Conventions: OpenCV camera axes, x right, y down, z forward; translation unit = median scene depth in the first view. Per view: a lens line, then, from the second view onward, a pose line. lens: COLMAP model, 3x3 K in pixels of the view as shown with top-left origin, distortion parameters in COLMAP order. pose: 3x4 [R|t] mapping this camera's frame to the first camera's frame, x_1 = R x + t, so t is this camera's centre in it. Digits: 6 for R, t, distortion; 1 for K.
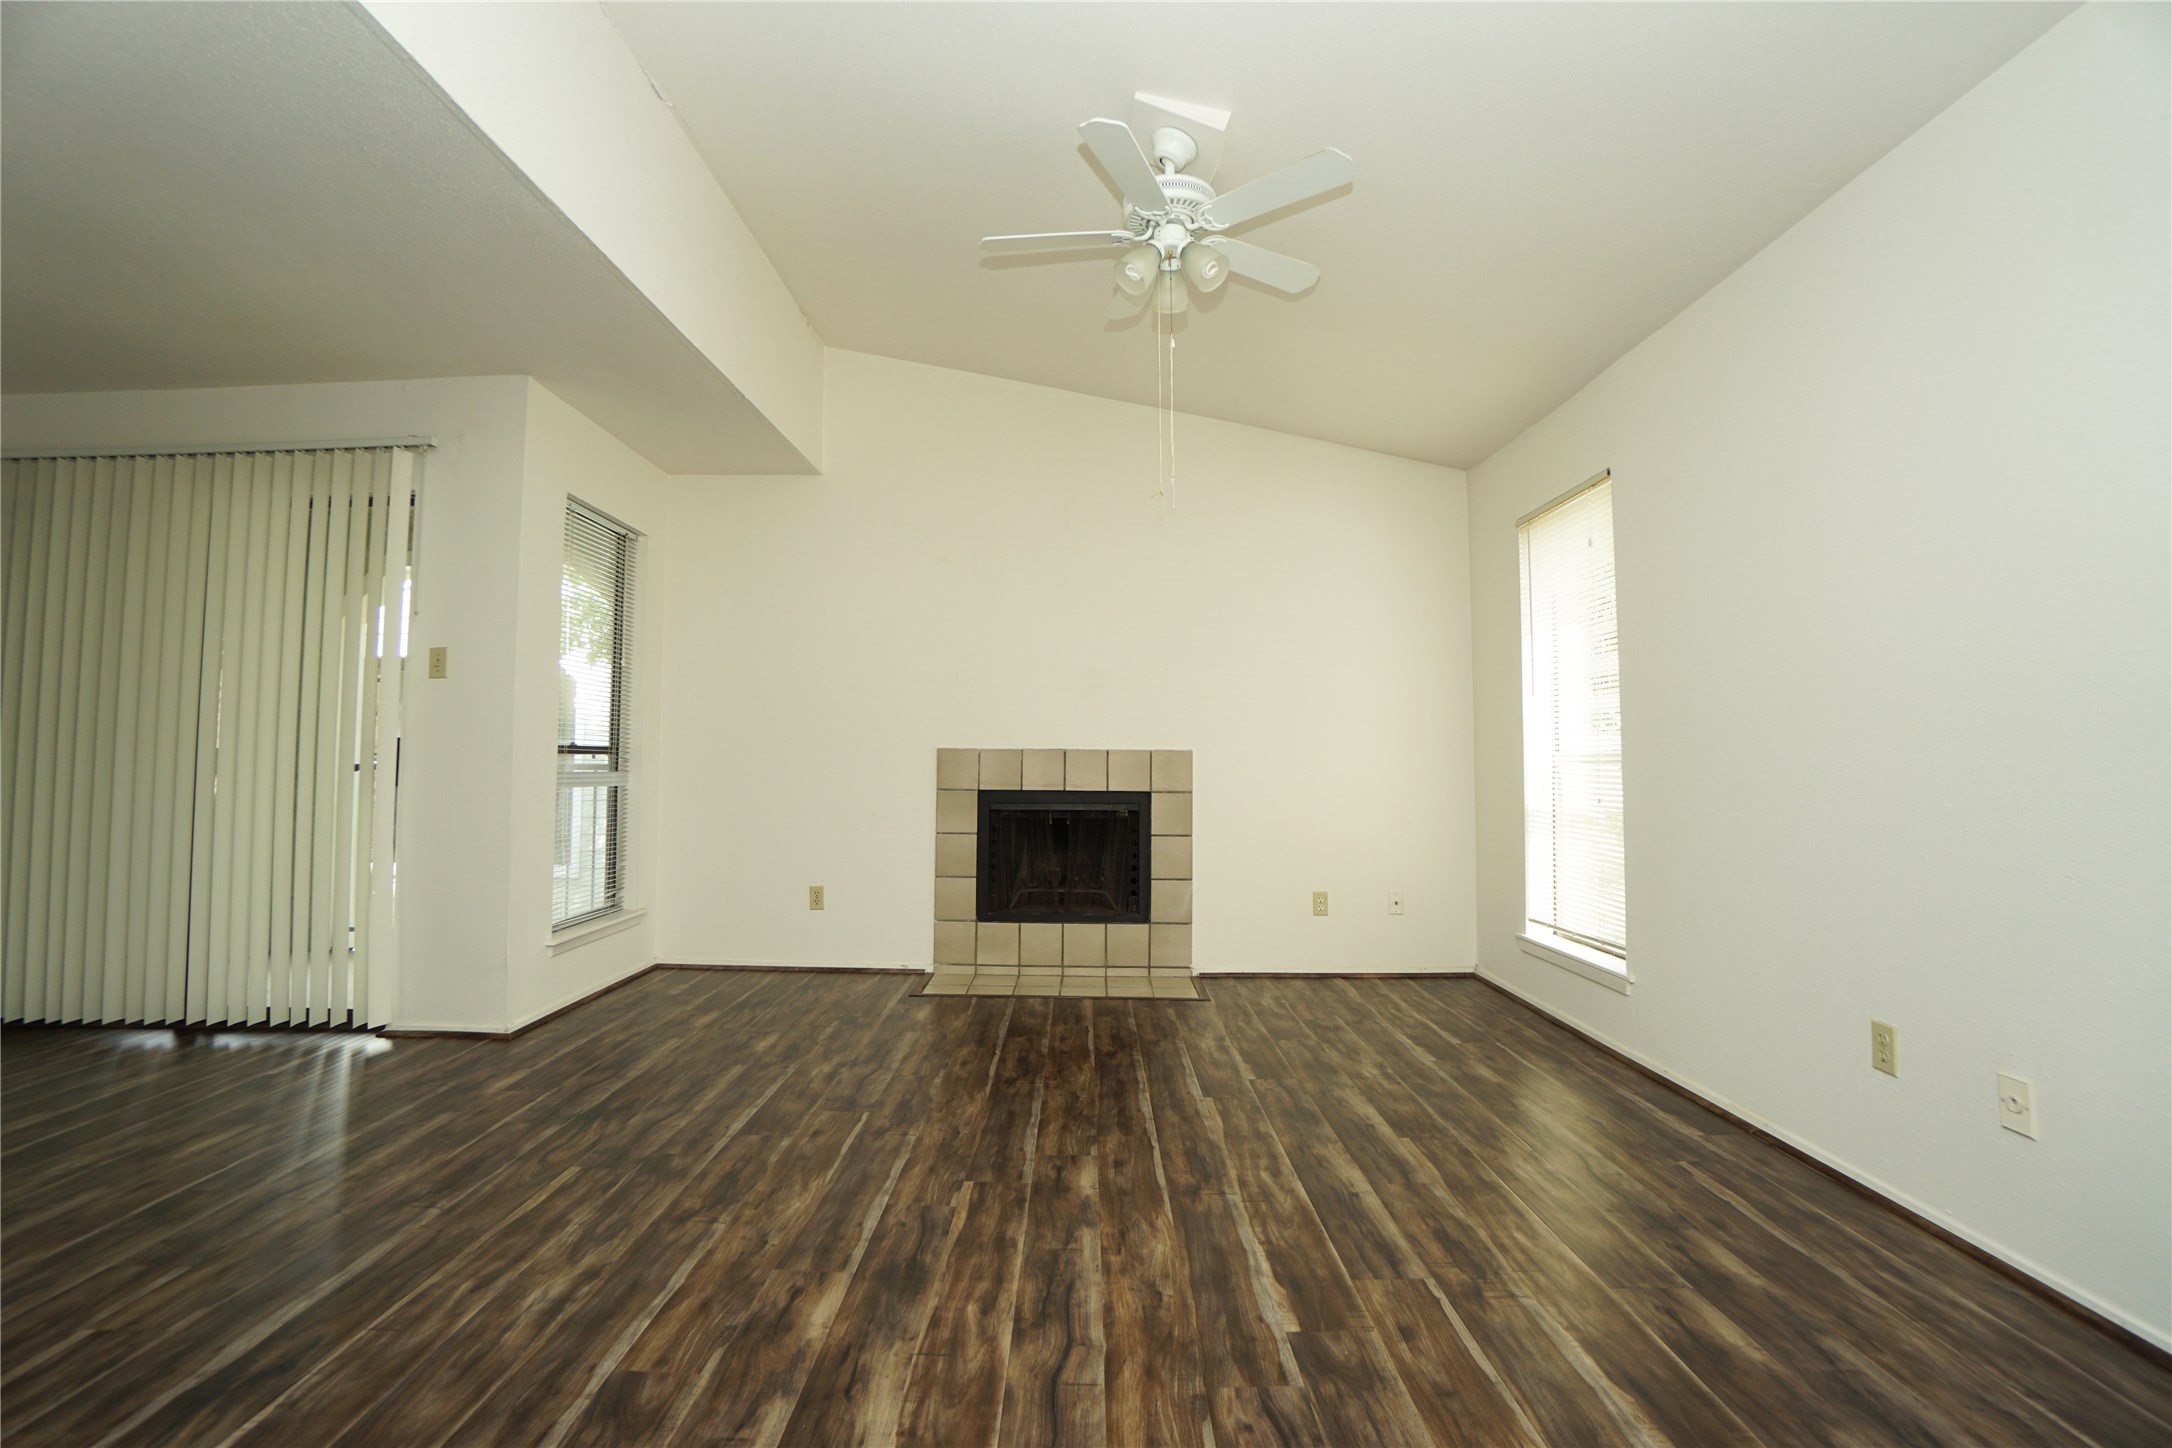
lens RADIAL K [[958.7, 0, 1071.0], [0, 958.7, 695.4], [0, 0, 1]] dist [-0.065964, 0.024329]
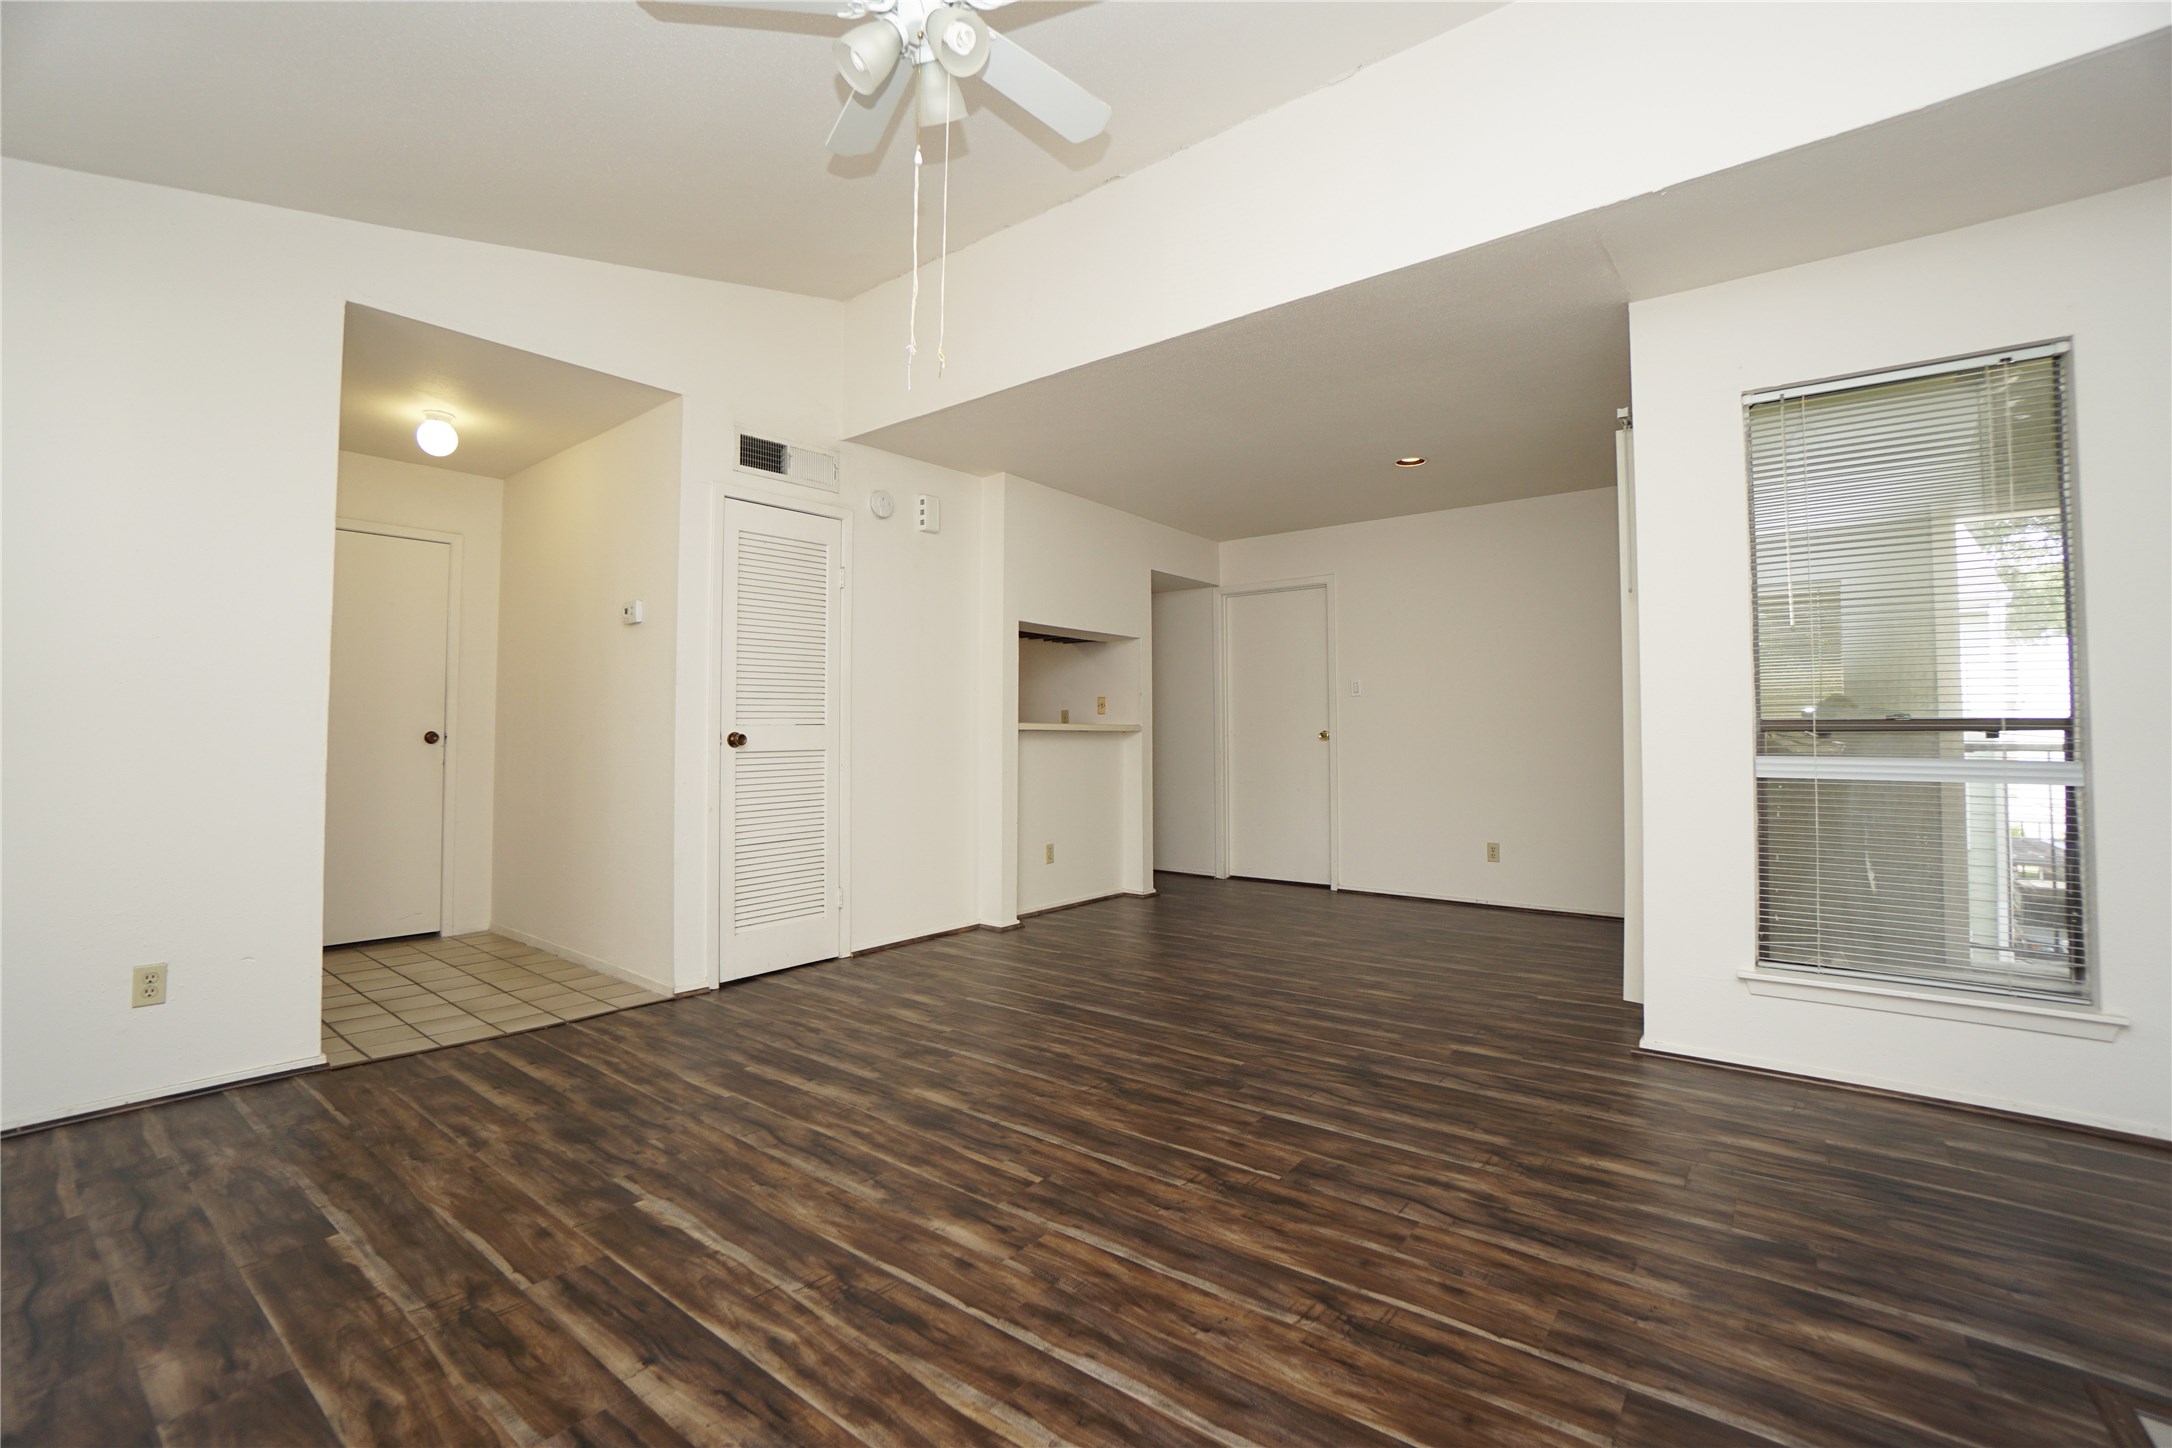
lens RADIAL K [[958.7, 0, 1071.0], [0, 958.7, 695.4], [0, 0, 1]] dist [-0.065964, 0.024329]
pose [[-0.611133, -0.035605, -0.790727, 0.645276], [0.051544, 0.995077, -0.084644, 0.106894], [0.789848, -0.092487, -0.606289, 1.641711]]
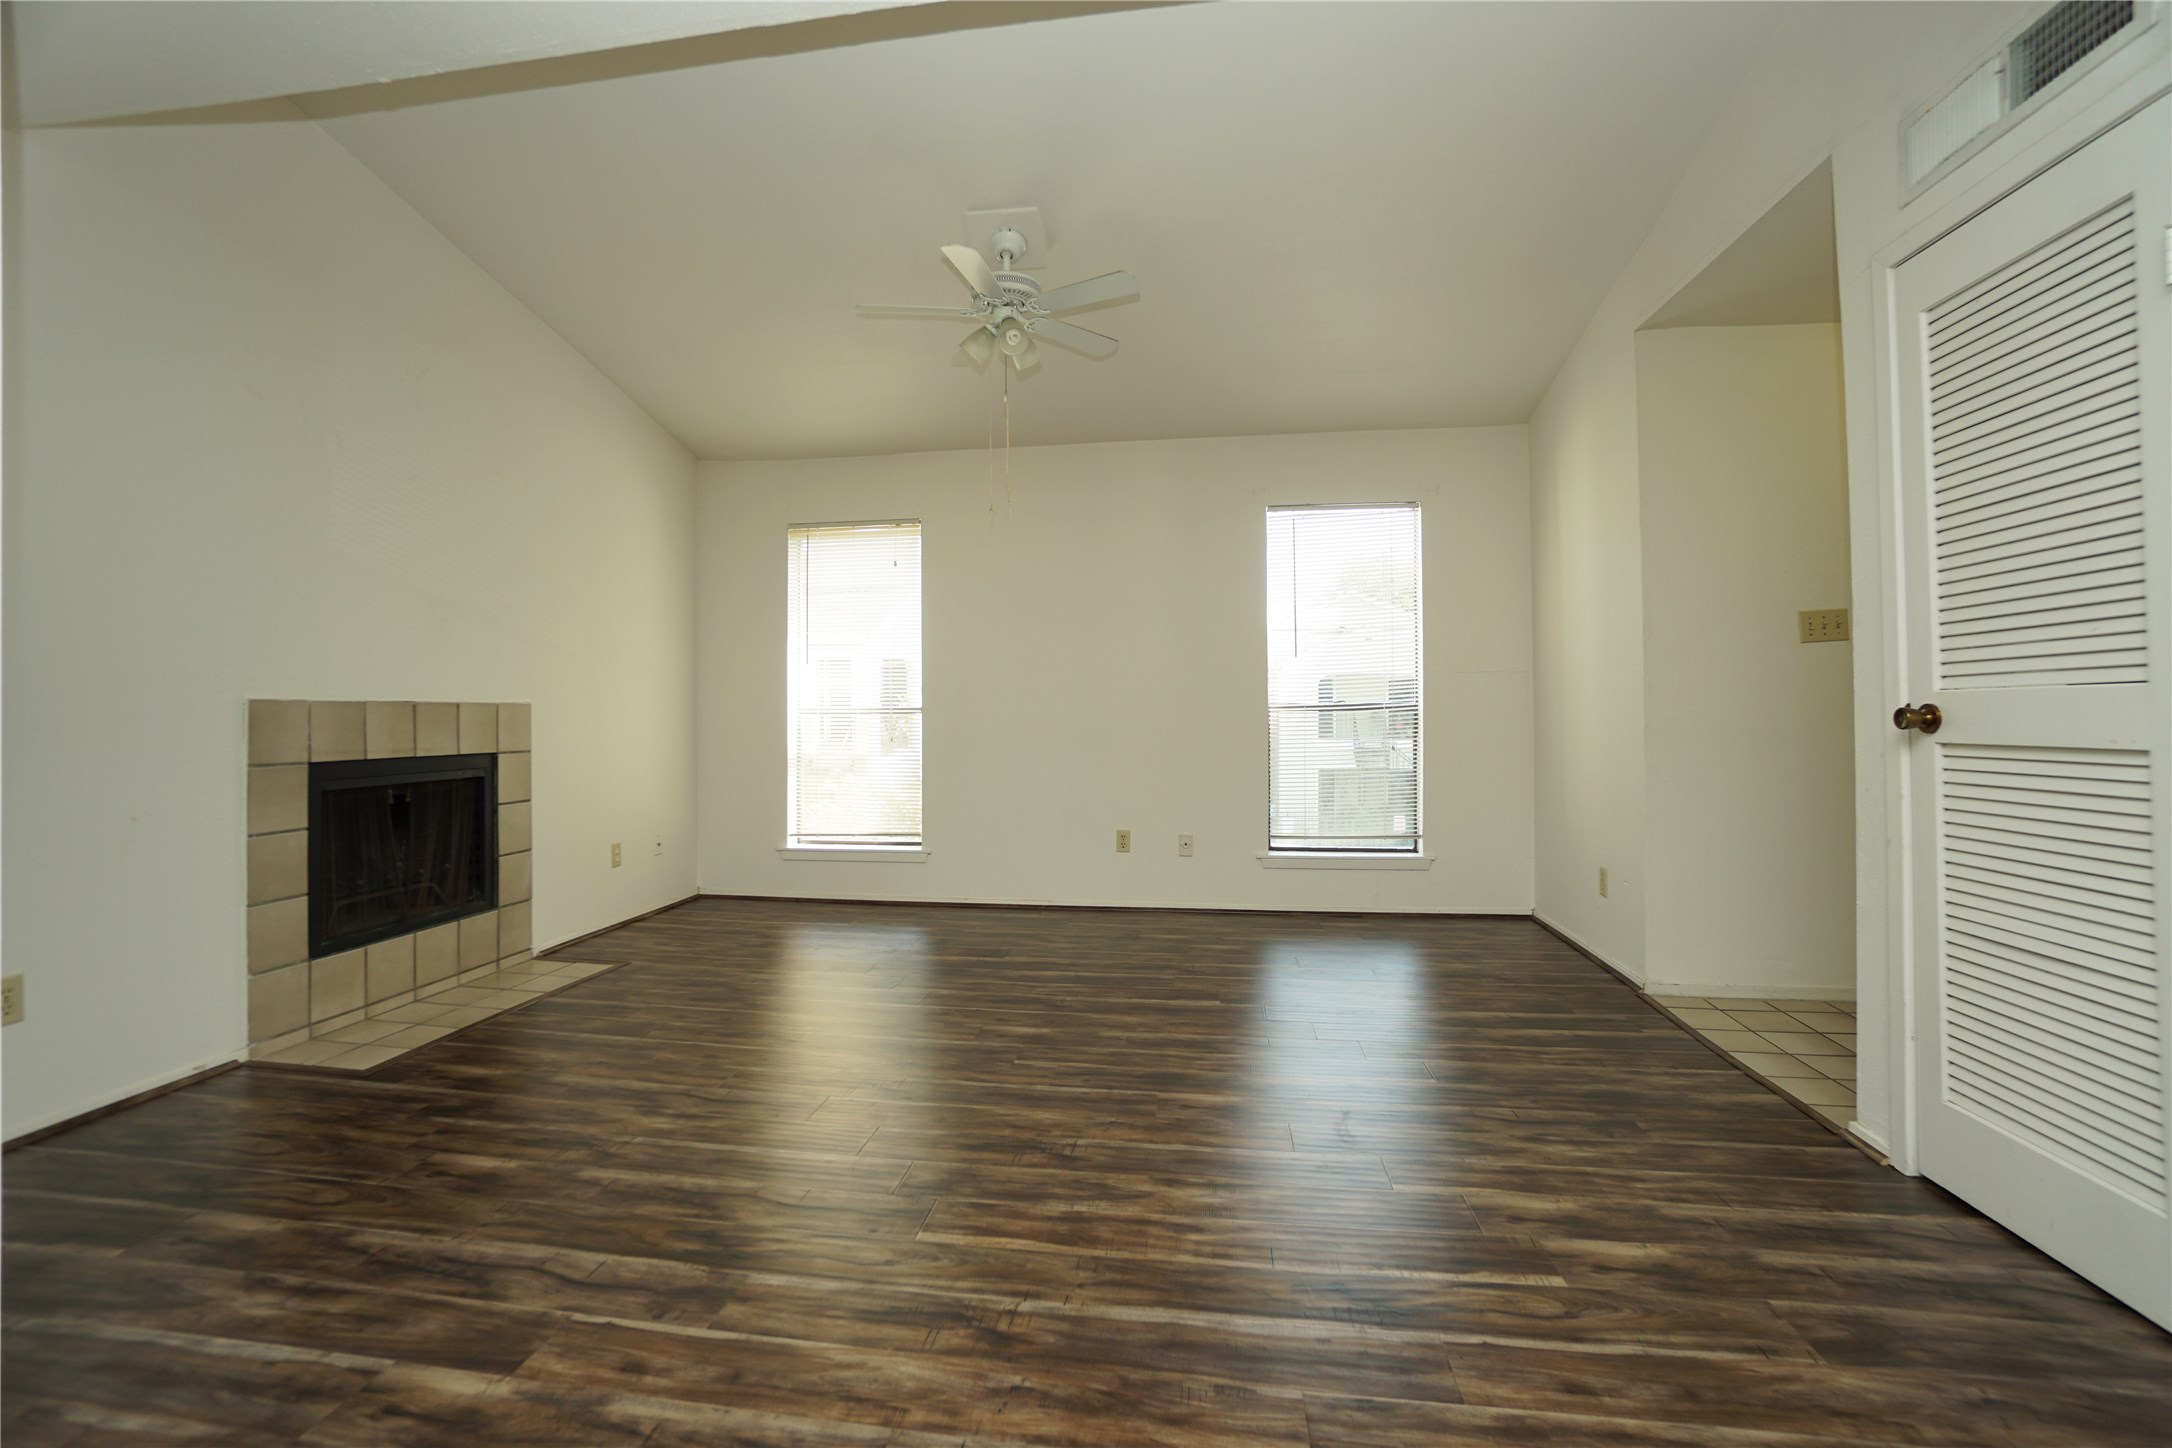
lens RADIAL K [[958.7, 0, 1071.0], [0, 958.7, 695.4], [0, 0, 1]] dist [-0.065964, 0.024329]
pose [[0.124605, 0.008912, 0.992166, -1.315497], [-0.065161, 0.997874, -0.000780, 0.037906], [-0.990064, -0.064553, 0.124921, 0.800067]]
